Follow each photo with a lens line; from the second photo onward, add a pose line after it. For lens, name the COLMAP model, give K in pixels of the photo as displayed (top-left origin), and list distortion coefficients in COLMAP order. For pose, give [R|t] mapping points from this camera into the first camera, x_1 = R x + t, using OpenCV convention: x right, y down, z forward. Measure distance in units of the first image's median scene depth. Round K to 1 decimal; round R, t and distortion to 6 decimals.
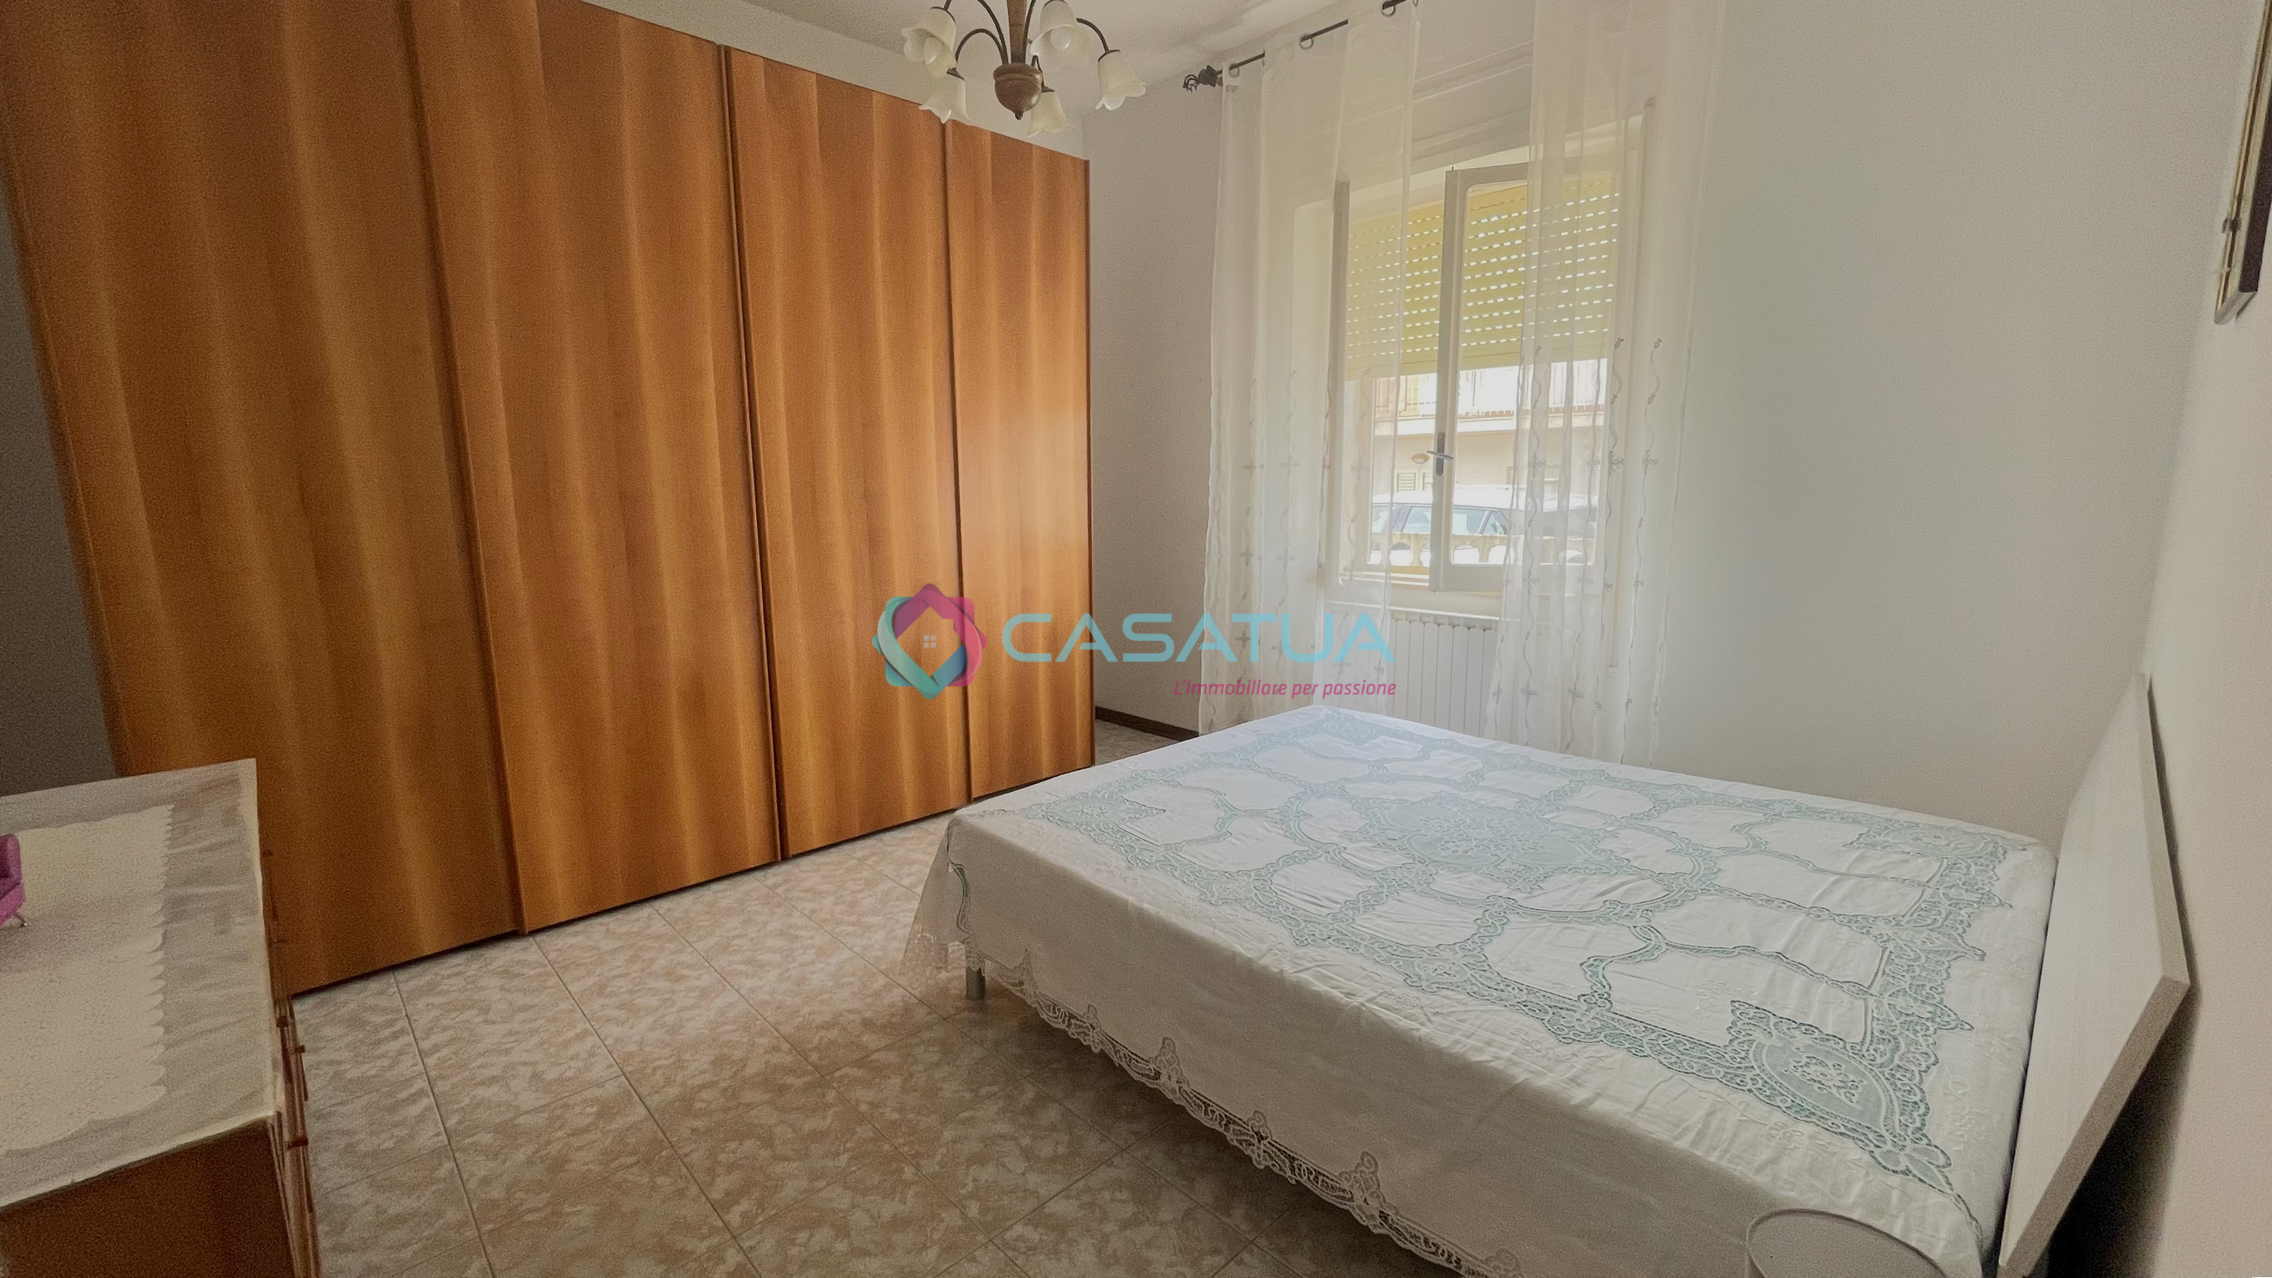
lens RADIAL K [[941.1, 0, 1136.0], [0, 941.1, 639.0], [0, 0, 1]] dist [-0.003380, -0.000389]
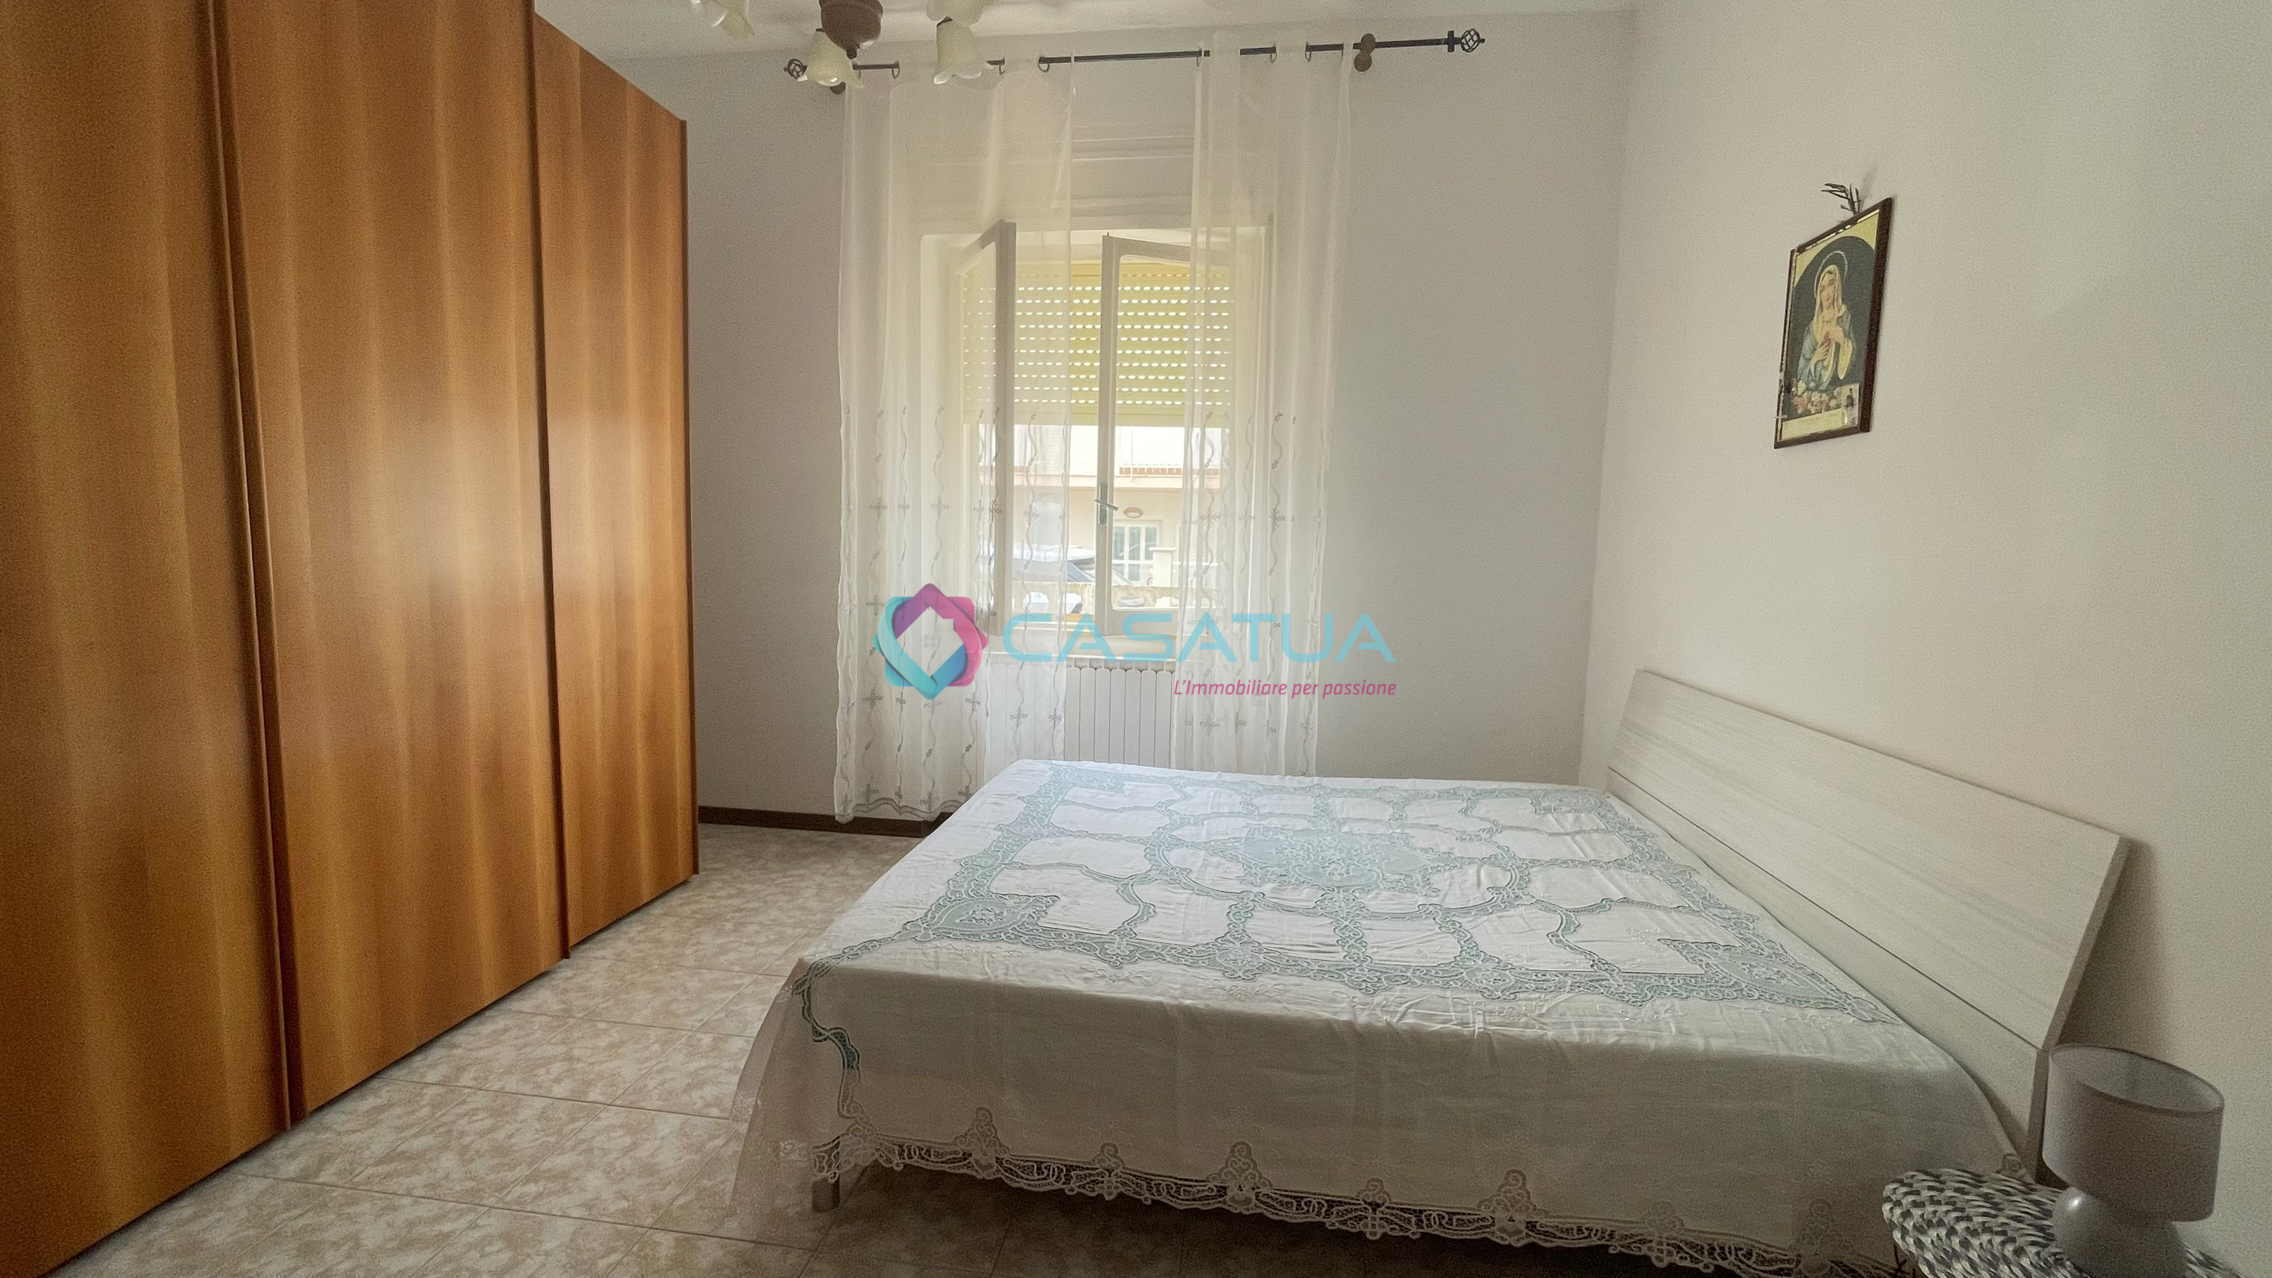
lens RADIAL K [[951.7, 0, 1136.0], [0, 951.7, 639.0], [0, 0, 1]] dist [-0.003658, -0.000507]
pose [[0.784311, -0.039734, 0.619094, -0.485567], [0.072911, 0.996934, -0.028384, -0.025820], [-0.616068, 0.067400, 0.784804, 0.272964]]
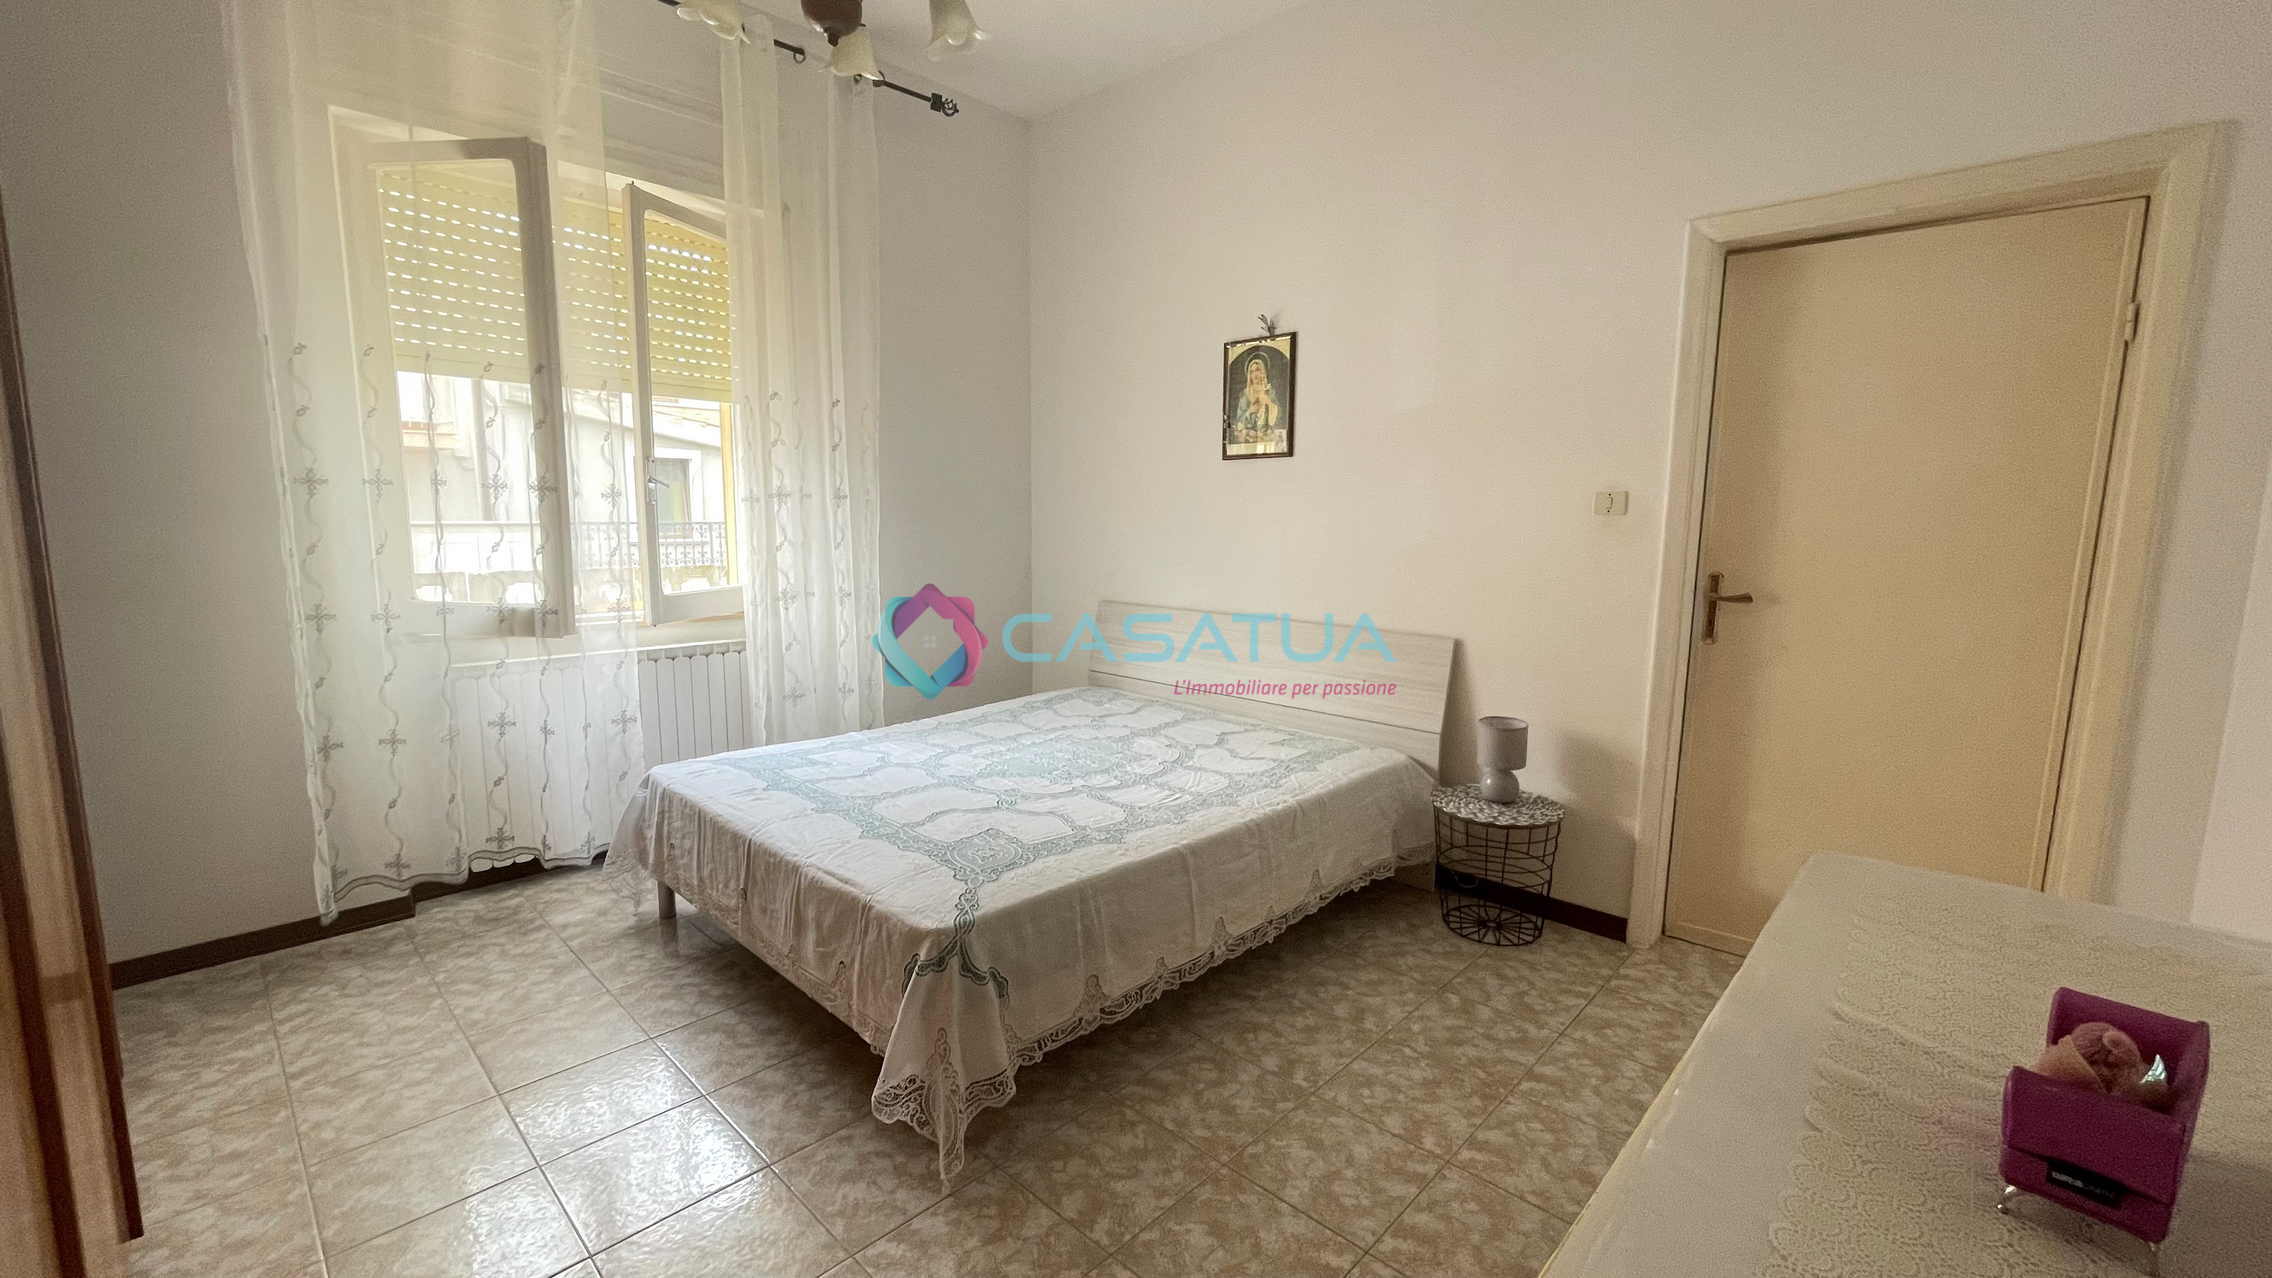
lens RADIAL K [[913.9, 0, 1136.0], [0, 913.9, 639.0], [0, 0, 1]] dist [0.003938, -0.000094]
pose [[-0.039066, -0.128374, 0.990956, -1.024570], [0.156279, 0.978724, 0.132951, -0.139973], [-0.986940, 0.160060, -0.018172, 0.904928]]
